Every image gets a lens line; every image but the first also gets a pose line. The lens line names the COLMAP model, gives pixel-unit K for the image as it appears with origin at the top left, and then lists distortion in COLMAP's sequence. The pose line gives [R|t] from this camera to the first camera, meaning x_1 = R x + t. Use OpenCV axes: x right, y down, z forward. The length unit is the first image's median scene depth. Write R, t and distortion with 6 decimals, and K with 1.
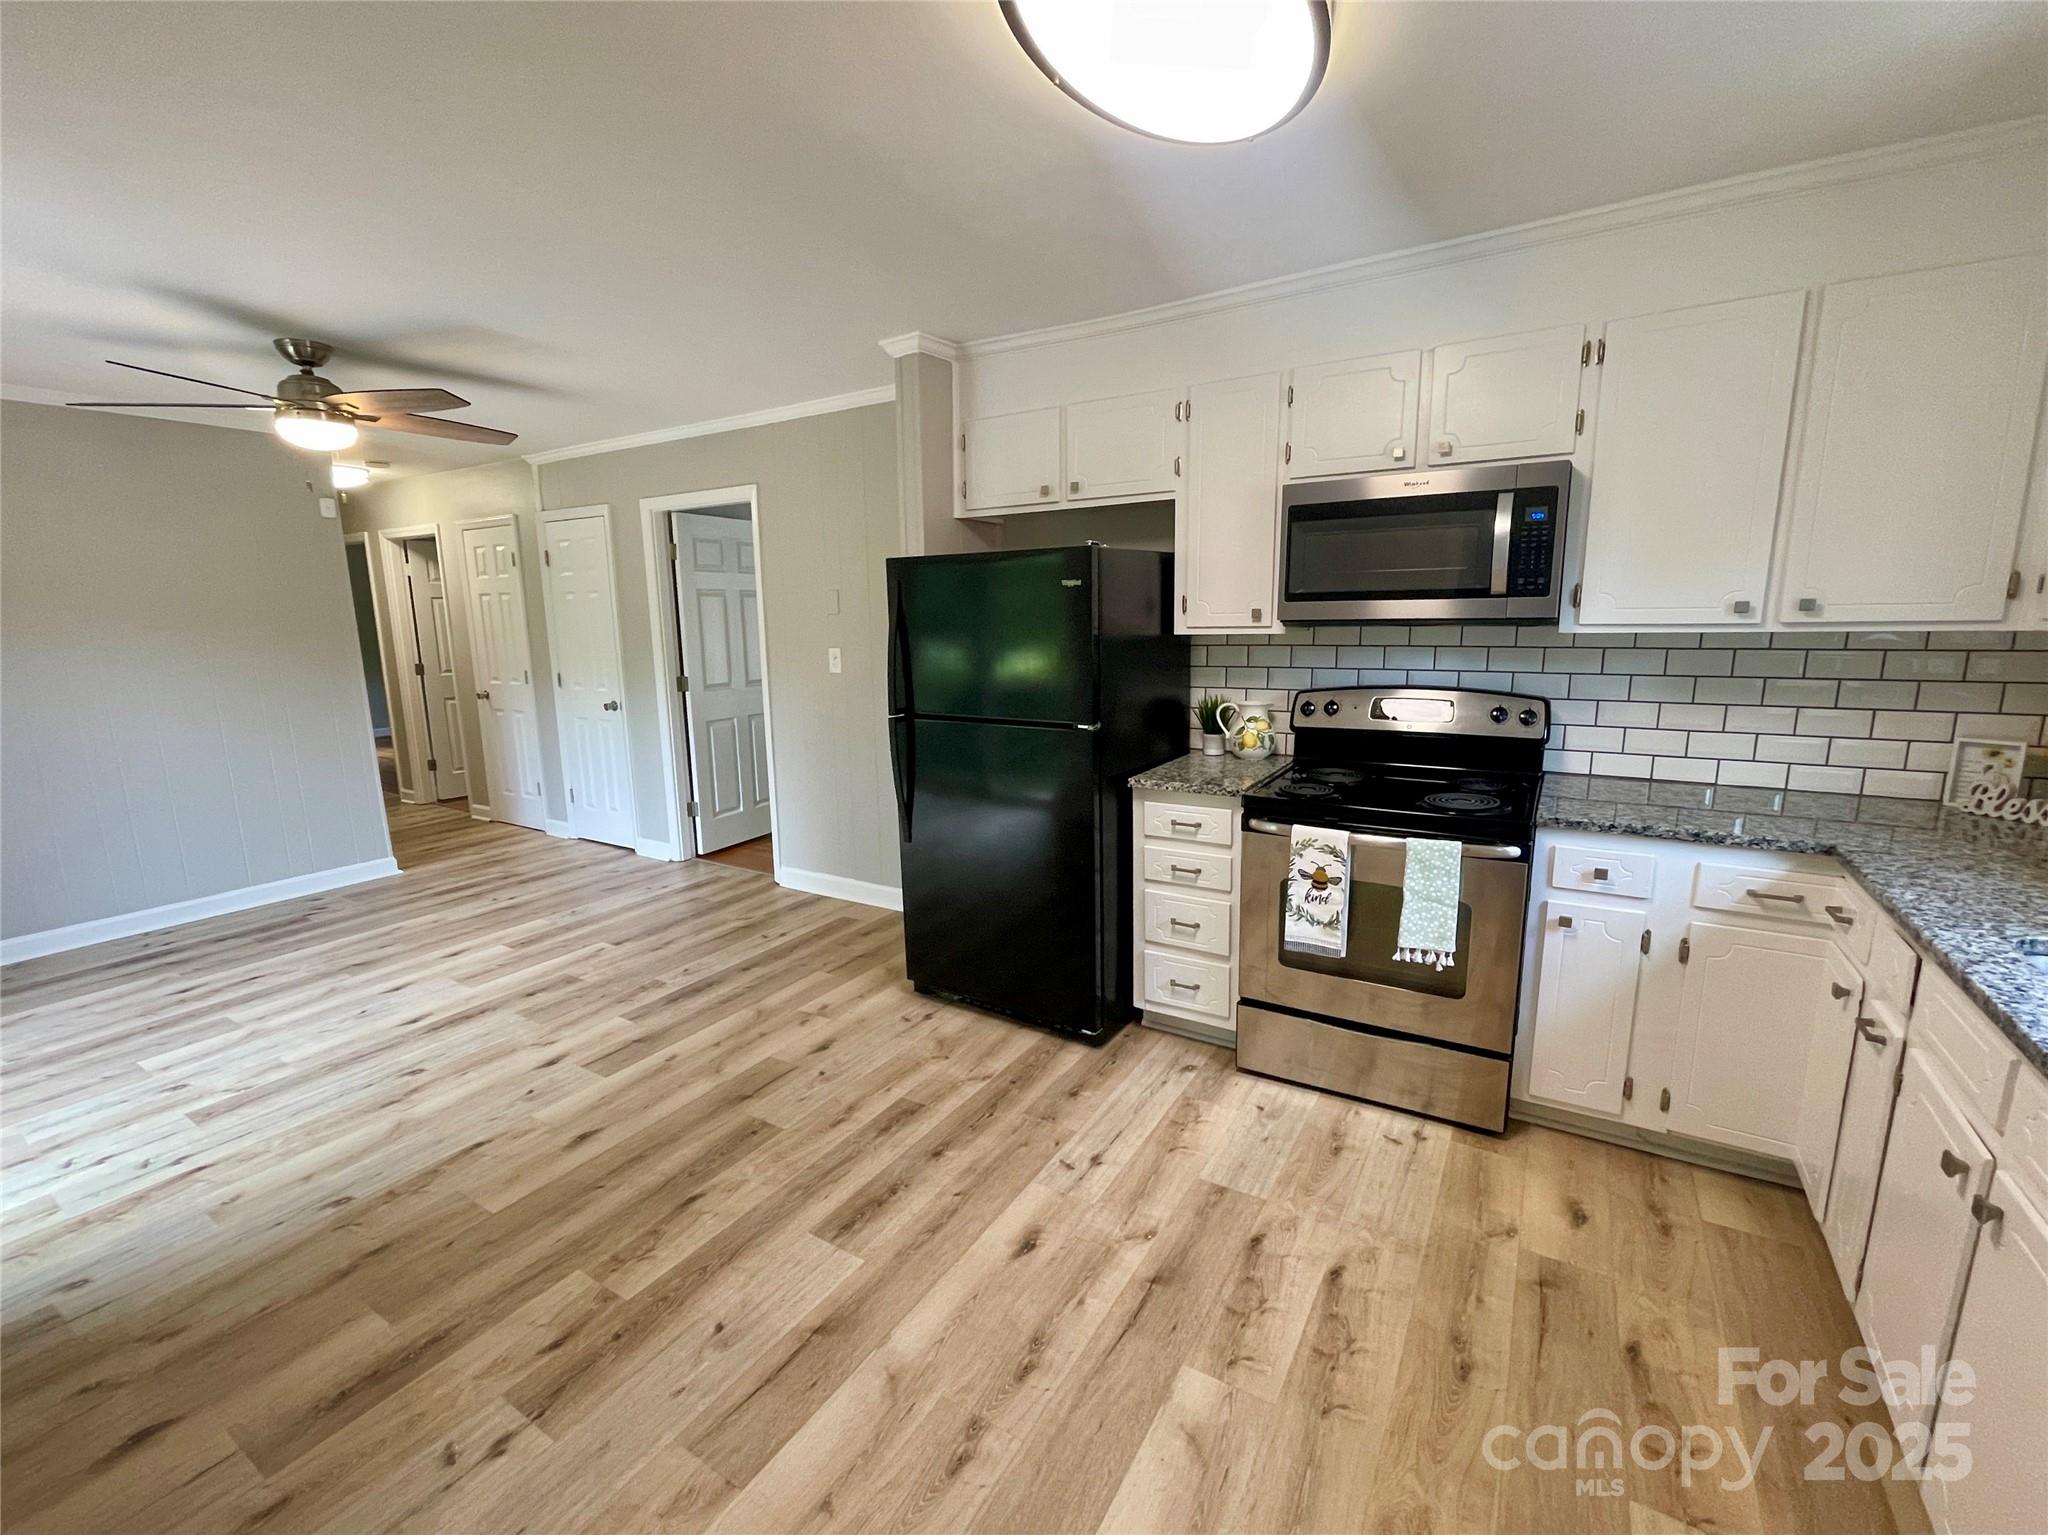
lens RADIAL K [[878.0, 0, 1007.3], [0, 878.0, 774.6], [0, 0, 1]] dist [-0.004441, 0.000028]
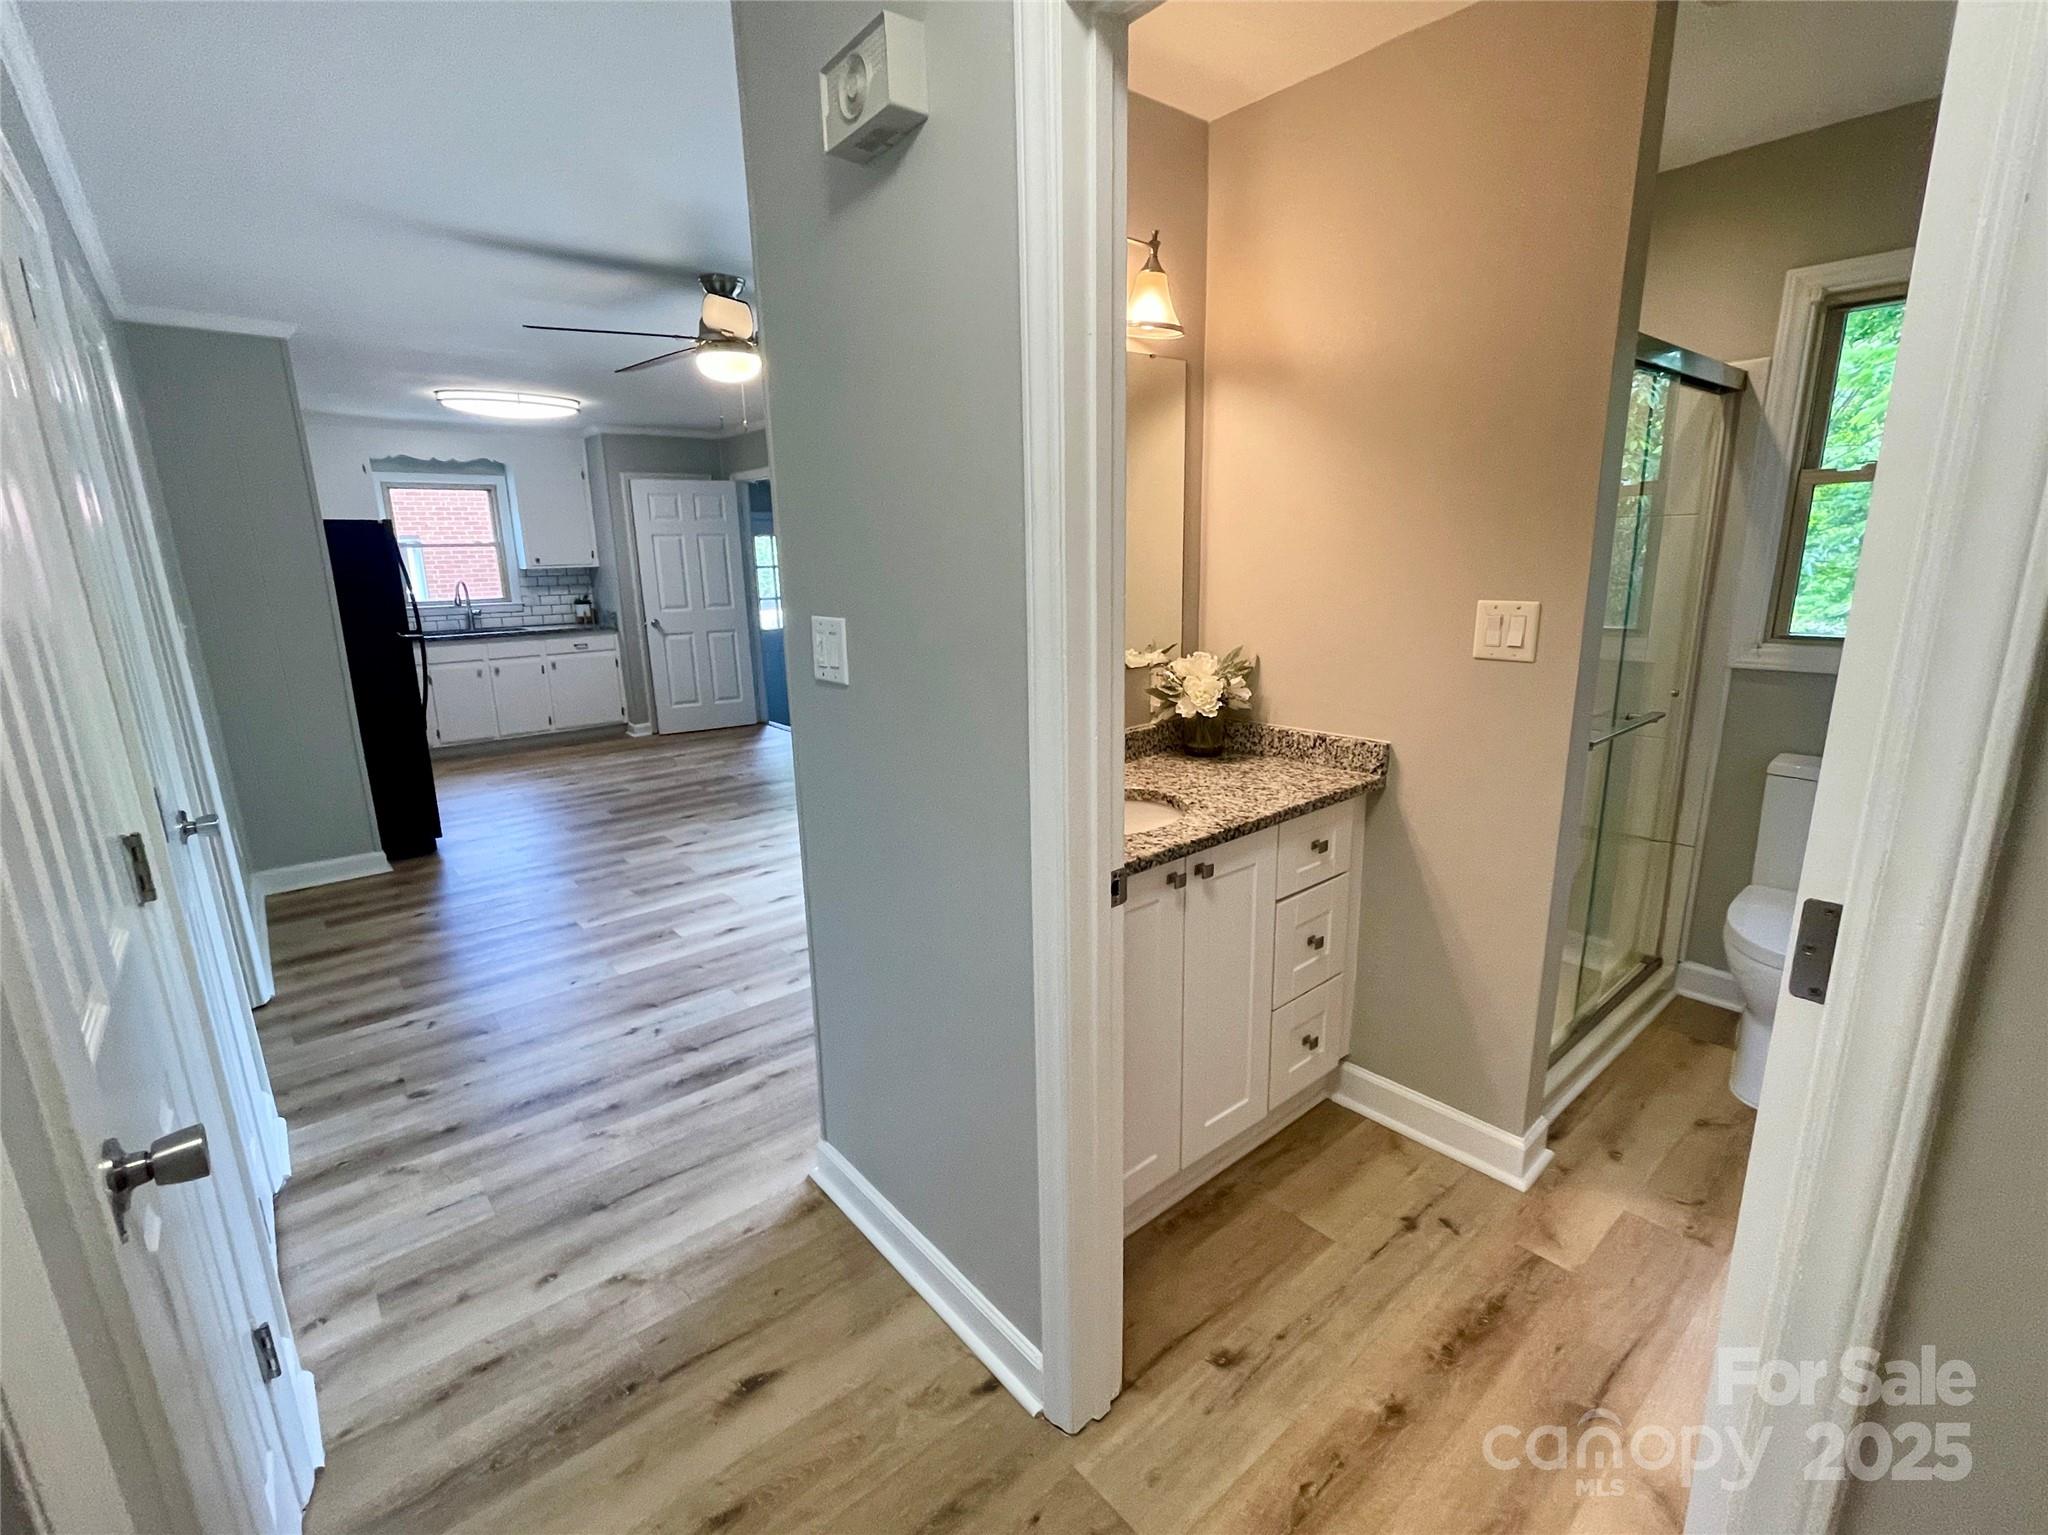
lens RADIAL K [[921.0, 0, 1019.2], [0, 921.0, 770.9], [0, 0, 1]] dist [-0.018852, 0.008253]
pose [[-0.952859, -0.033651, 0.301541, -1.680732], [0.094124, 0.912017, 0.399207, -0.408303], [-0.288444, 0.408770, -0.865856, 2.346688]]
